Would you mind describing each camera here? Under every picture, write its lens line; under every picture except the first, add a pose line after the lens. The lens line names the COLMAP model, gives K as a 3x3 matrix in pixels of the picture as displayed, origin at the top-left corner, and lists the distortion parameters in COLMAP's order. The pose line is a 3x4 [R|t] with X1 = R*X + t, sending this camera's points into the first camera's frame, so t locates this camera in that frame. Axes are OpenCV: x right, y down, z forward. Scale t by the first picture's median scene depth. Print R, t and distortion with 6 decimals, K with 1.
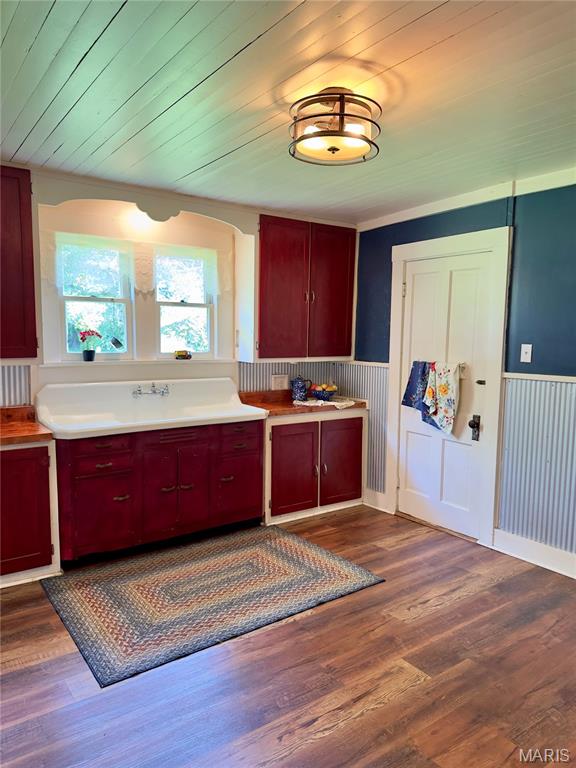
lens RADIAL K [[543.4, 0, 289.1], [0, 543.4, 386.3], [0, 0, 1]] dist [0.073155, -0.092445]
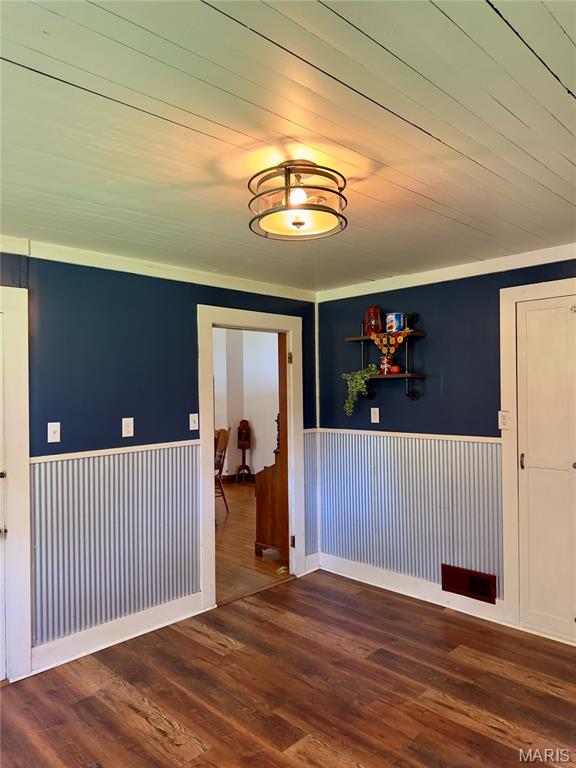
lens RADIAL K [[543.4, 0, 289.1], [0, 543.4, 386.3], [0, 0, 1]] dist [0.073155, -0.092445]
pose [[-0.153461, -0.011019, 0.988093, -0.556683], [0.112241, 0.993272, 0.028509, -0.125334], [-0.981759, 0.115279, -0.151192, 0.793926]]
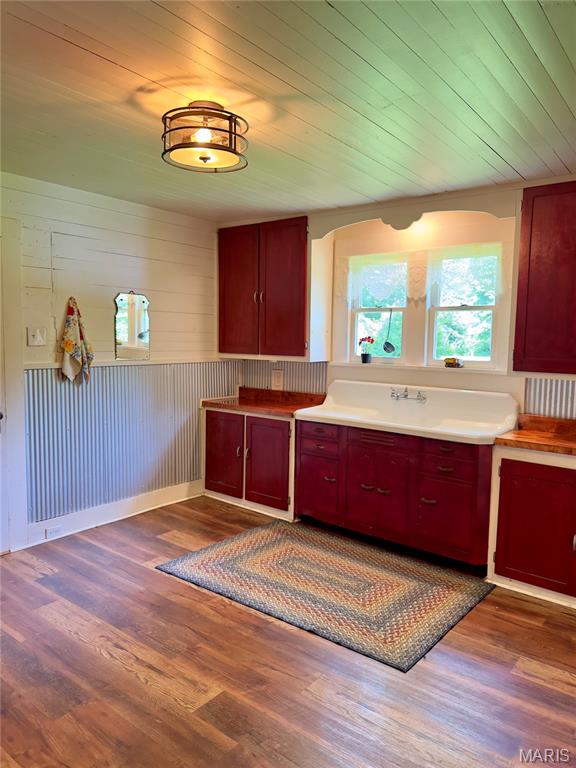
lens RADIAL K [[543.4, 0, 289.1], [0, 543.4, 386.3], [0, 0, 1]] dist [0.073155, -0.092445]
pose [[0.272341, 0.083710, -0.958553, 0.792767], [-0.112666, 0.992130, 0.054632, -0.047459], [0.955582, 0.093118, 0.279629, 0.601575]]
